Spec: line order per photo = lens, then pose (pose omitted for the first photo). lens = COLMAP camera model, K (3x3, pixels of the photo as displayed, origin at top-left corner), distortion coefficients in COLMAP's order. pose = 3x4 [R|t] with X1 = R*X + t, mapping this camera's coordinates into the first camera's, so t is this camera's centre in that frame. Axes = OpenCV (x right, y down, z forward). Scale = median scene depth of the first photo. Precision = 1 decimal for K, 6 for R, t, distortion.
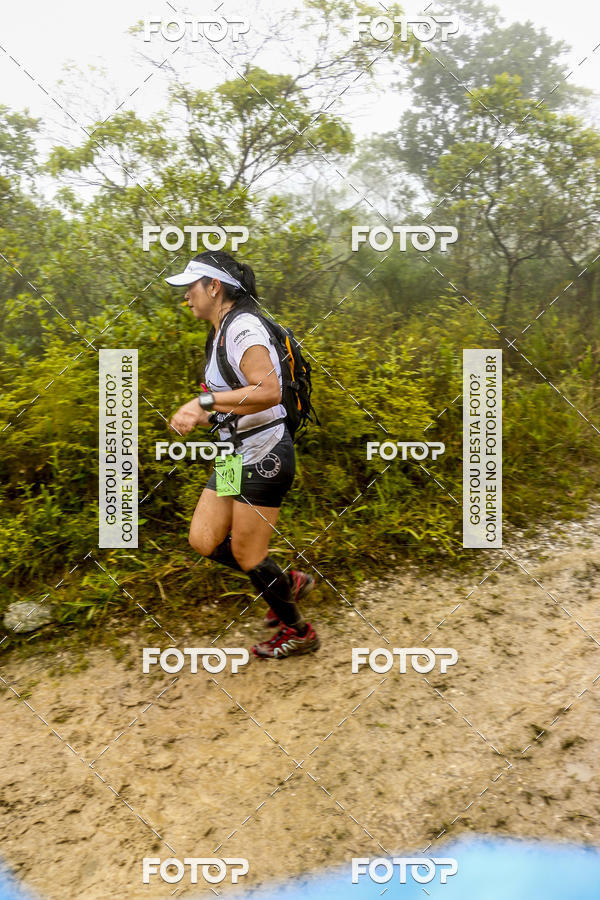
lens RADIAL K [[815.7, 0, 307.5], [0, 815.7, 458.7], [0, 0, 1]] dist [-0.138227, 0.154131]
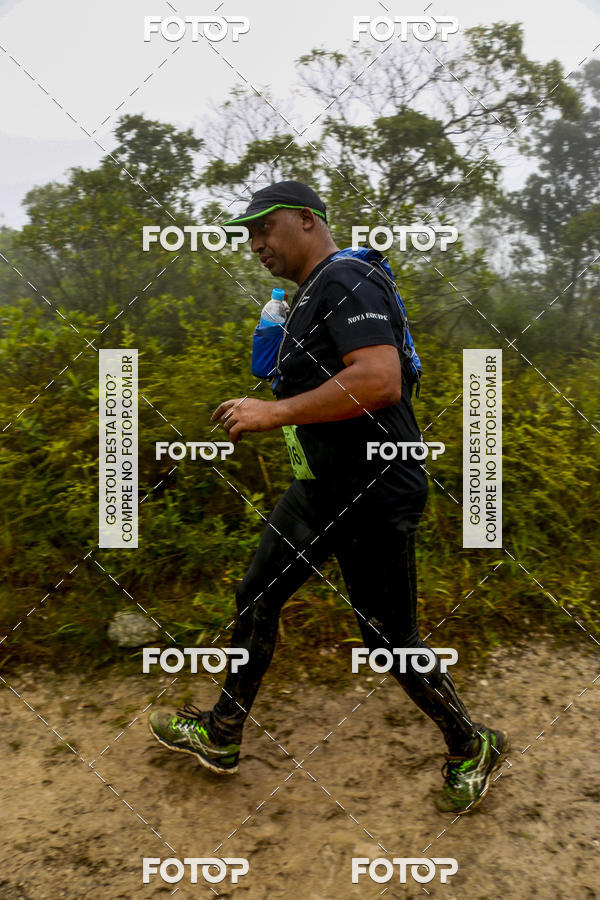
lens RADIAL K [[730.1, 0, 296.4], [0, 730.1, 456.8], [0, 0, 1]] dist [-0.185734, 0.147749]
pose [[0.983691, 0.137764, -0.115646, -0.087950], [-0.140569, 0.989935, -0.016426, -0.013434], [0.112219, 0.032415, 0.993155, 0.175464]]
